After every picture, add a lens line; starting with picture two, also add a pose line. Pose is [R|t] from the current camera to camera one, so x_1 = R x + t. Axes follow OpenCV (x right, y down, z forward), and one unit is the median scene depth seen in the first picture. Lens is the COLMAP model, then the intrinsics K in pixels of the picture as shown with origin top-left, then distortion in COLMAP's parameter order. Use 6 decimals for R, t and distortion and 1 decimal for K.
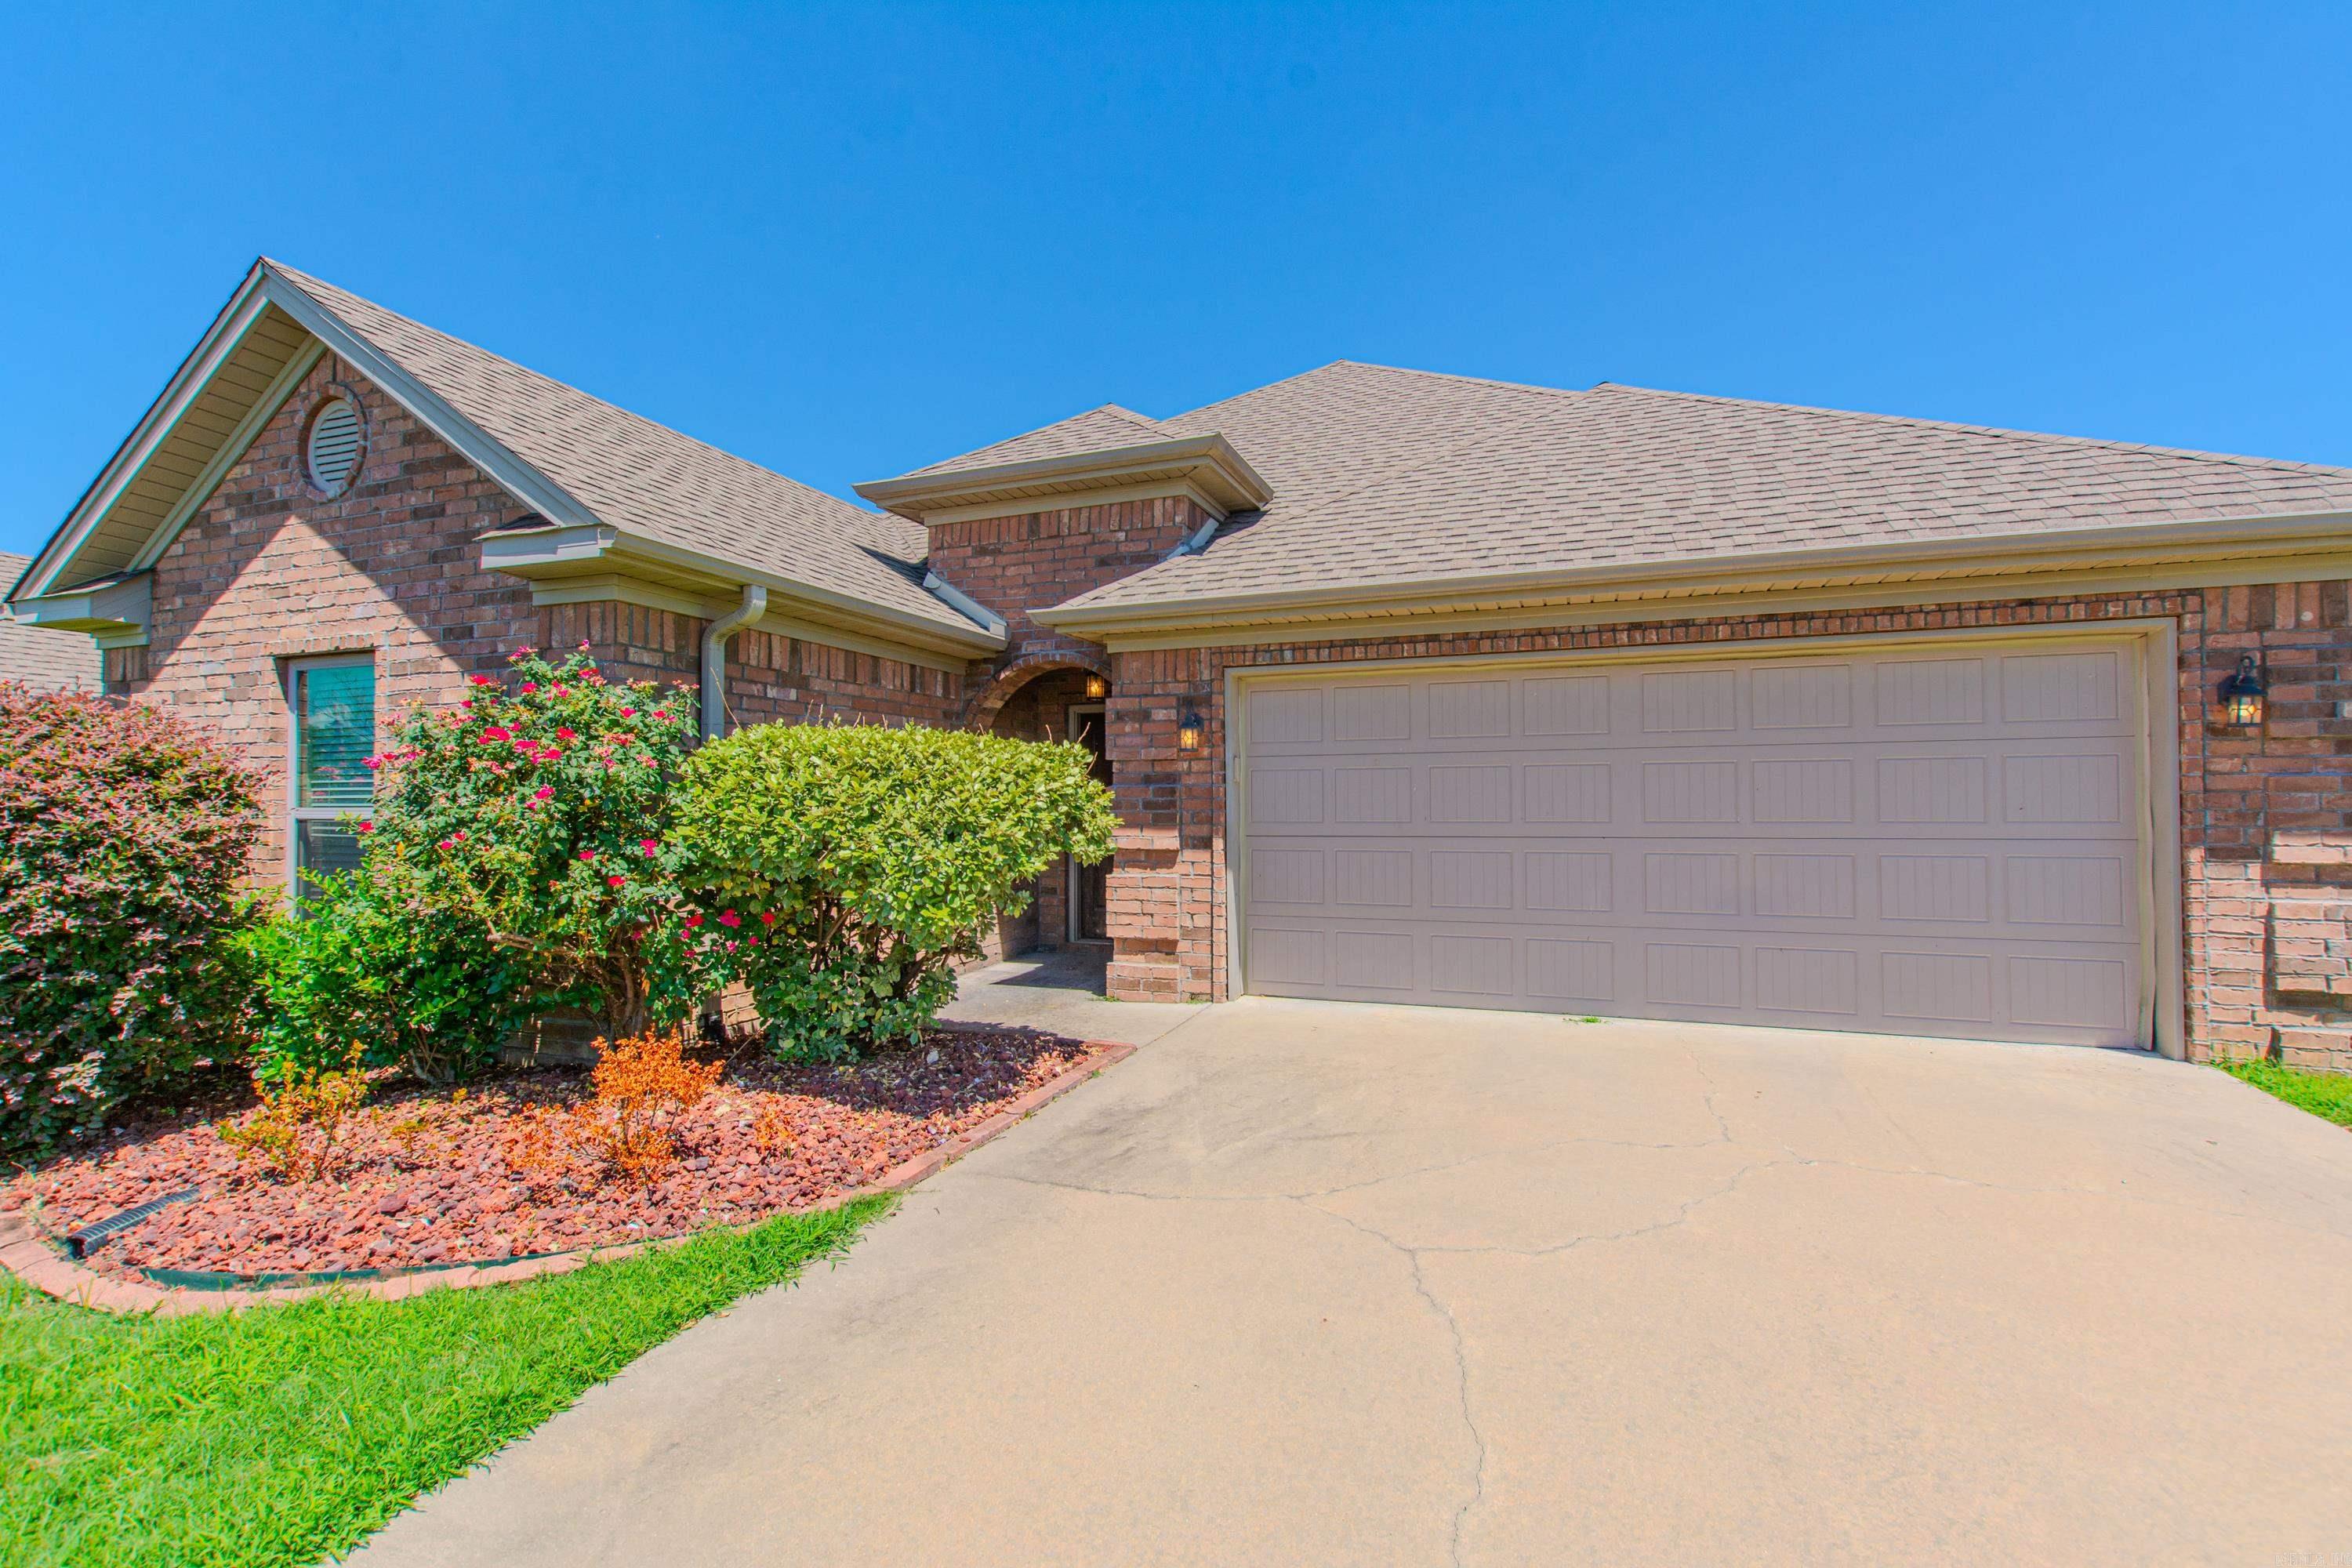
lens RADIAL K [[995.4, 0, 1188.0], [0, 995.4, 783.6], [0, 0, 1]] dist [0.006705, -0.004668]
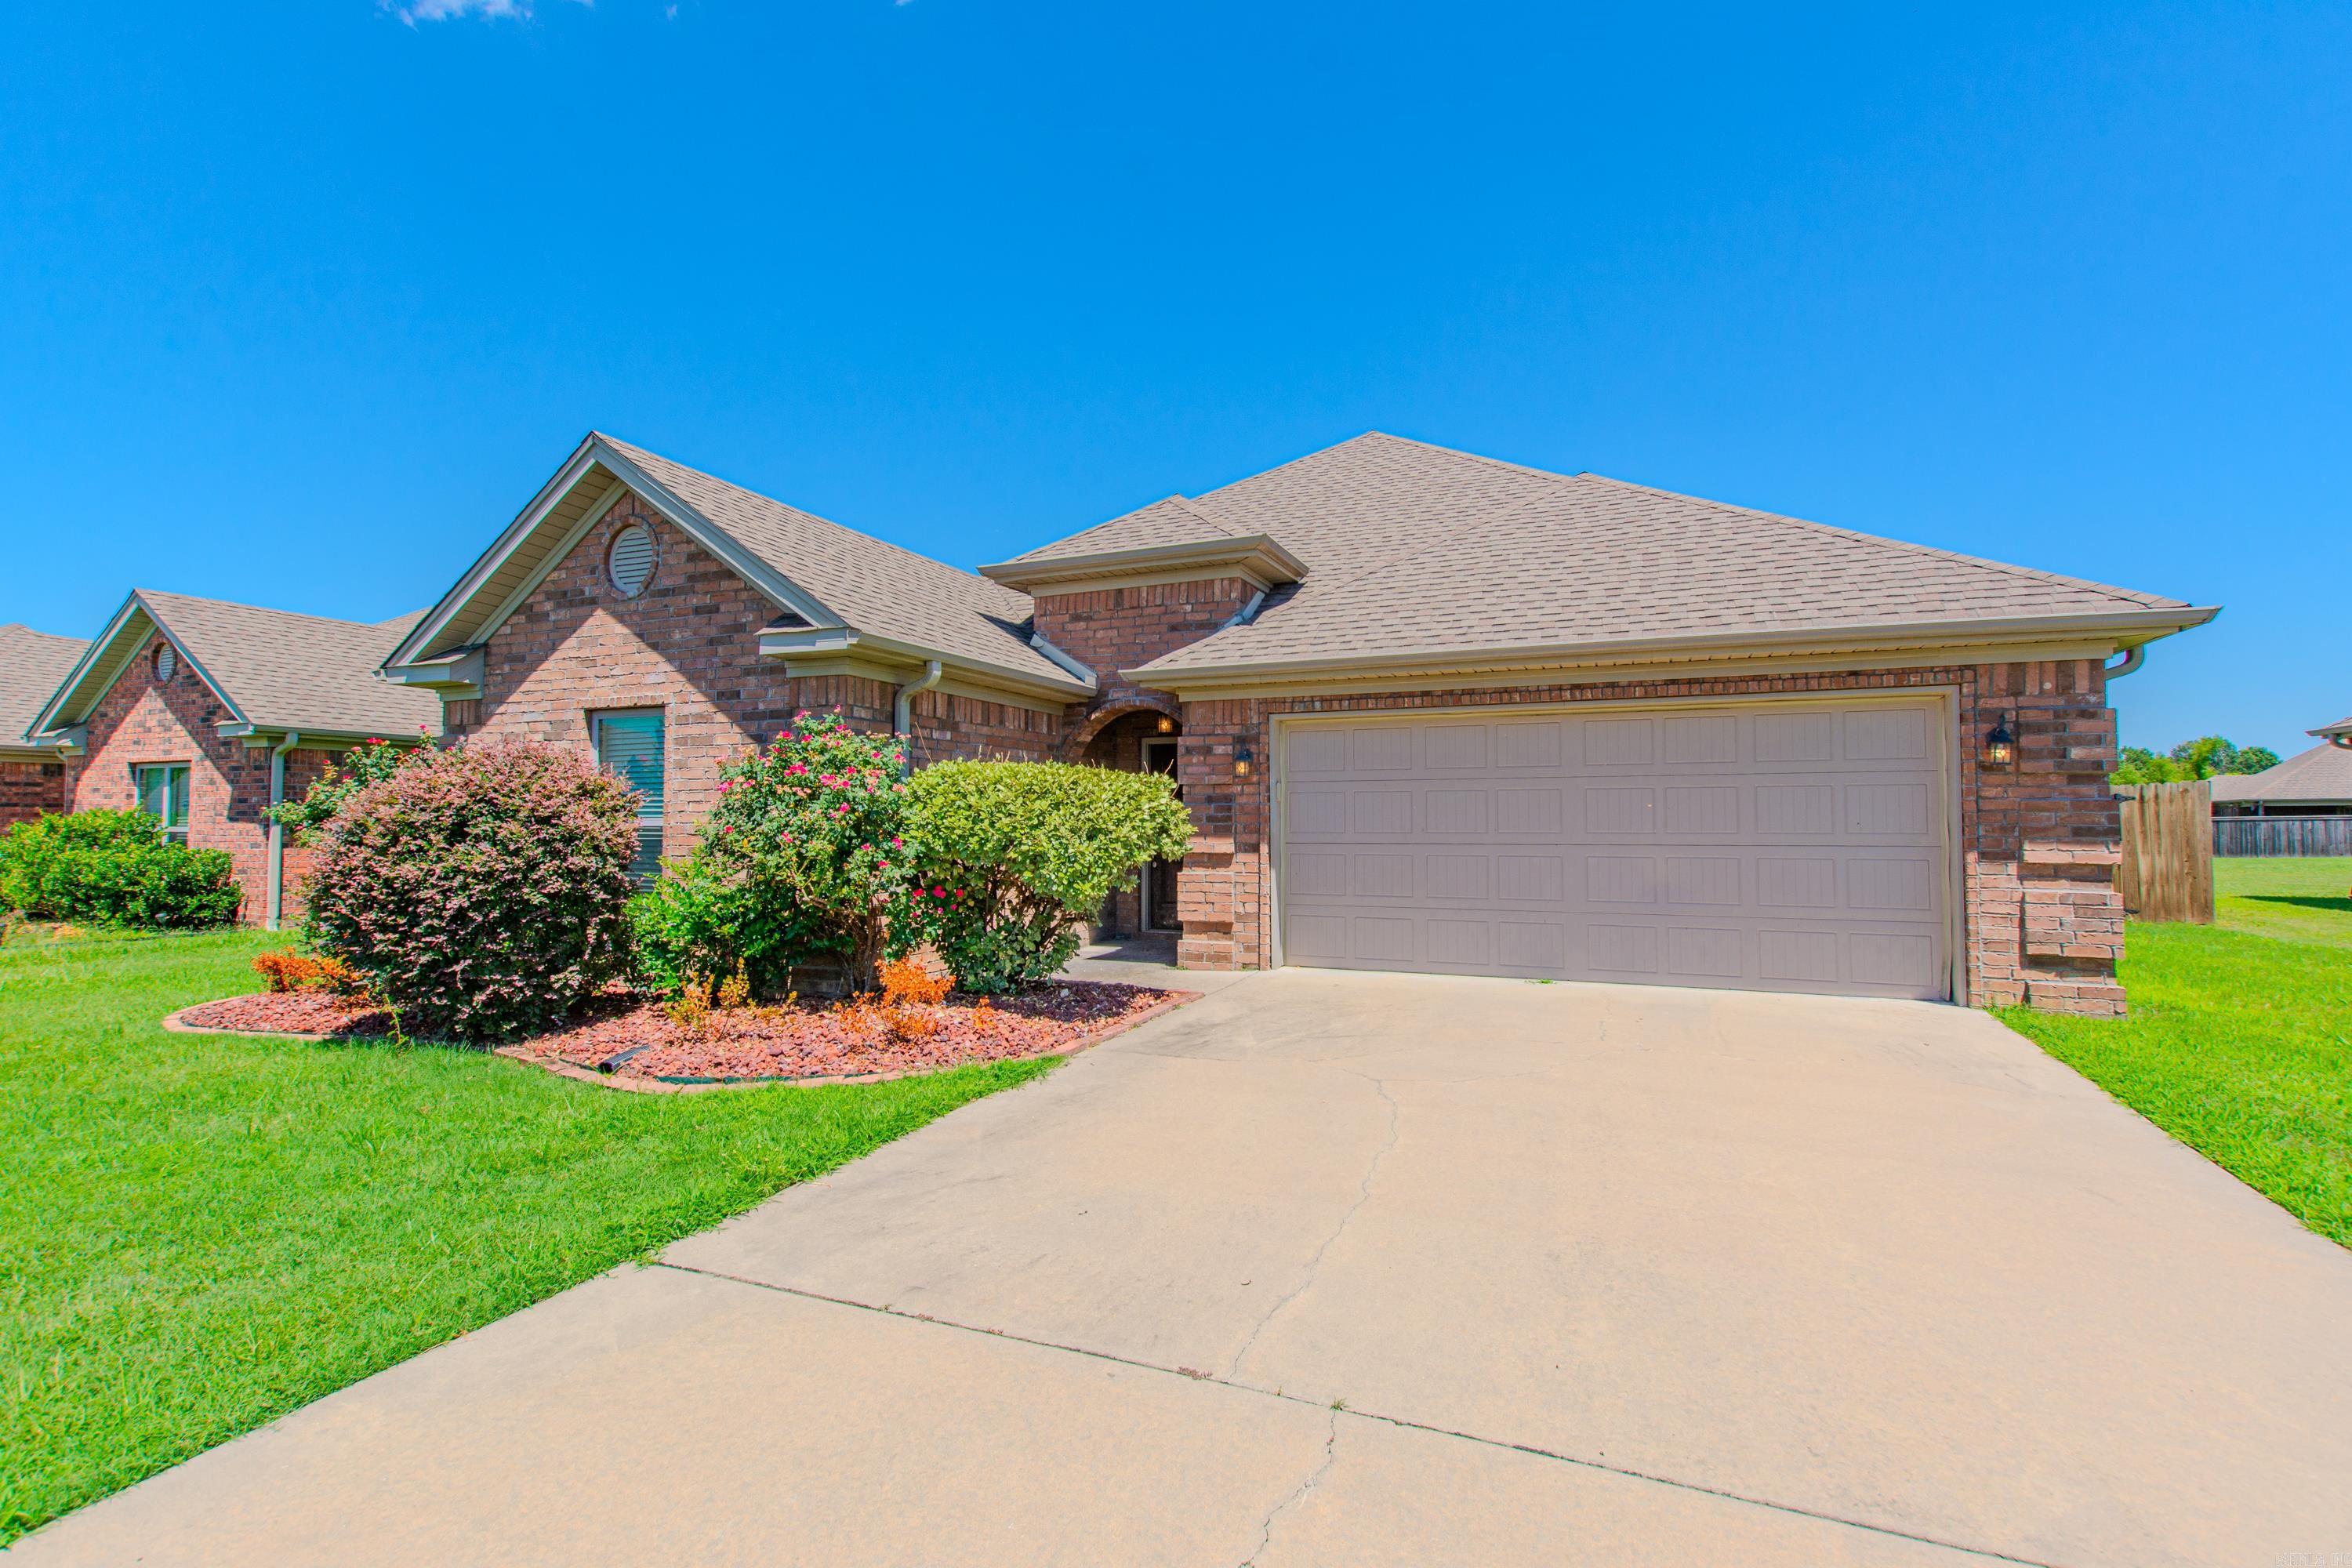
lens RADIAL K [[1025.5, 0, 1186.0], [0, 1025.5, 783.1], [0, 0, 1]] dist [0.002049, -0.000682]
pose [[0.998986, 0.002461, -0.044944, -0.013520], [-0.003204, 0.999859, -0.016458, -0.003510], [0.044897, 0.016585, 0.998854, -0.402144]]
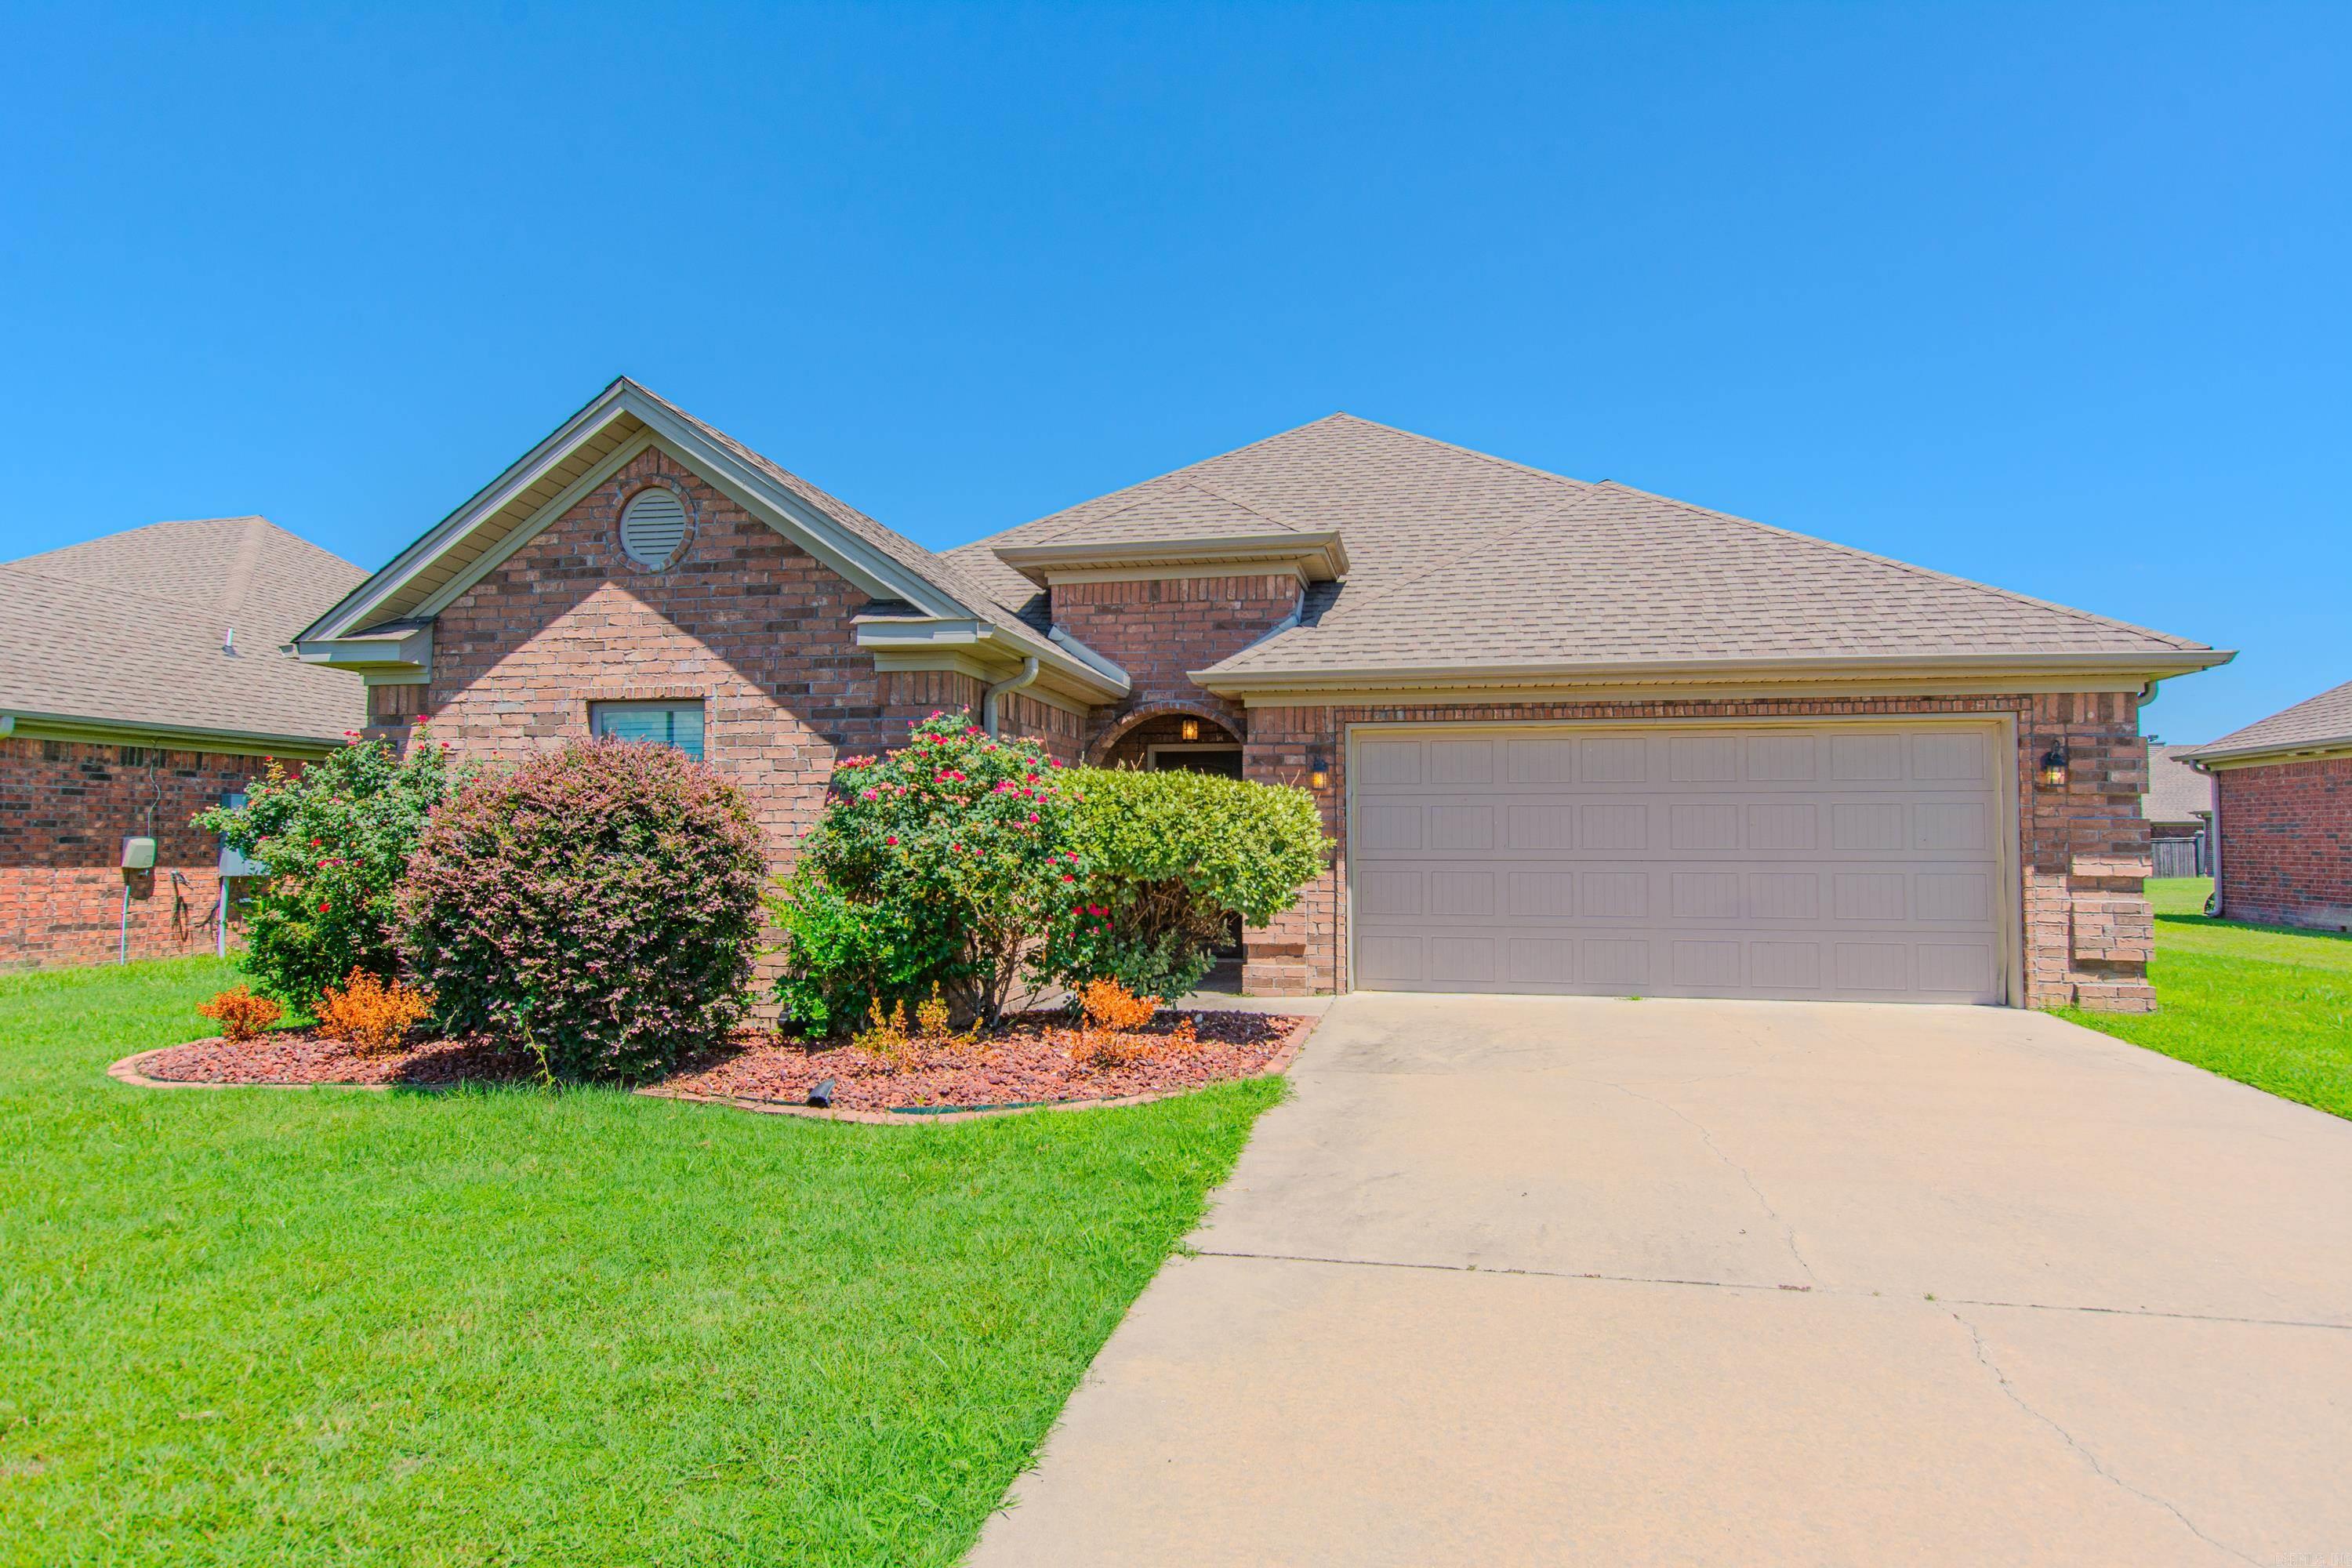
lens RADIAL K [[1231.1, 0, 1176.0], [0, 1231.1, 784.0], [0, 0, 1]] dist [-0.007143, -0.000142]
pose [[0.989197, 0.014190, 0.145901, -0.452220], [-0.010243, 0.999562, -0.027767, 0.004474], [-0.146232, 0.025973, 0.988909, -0.546159]]
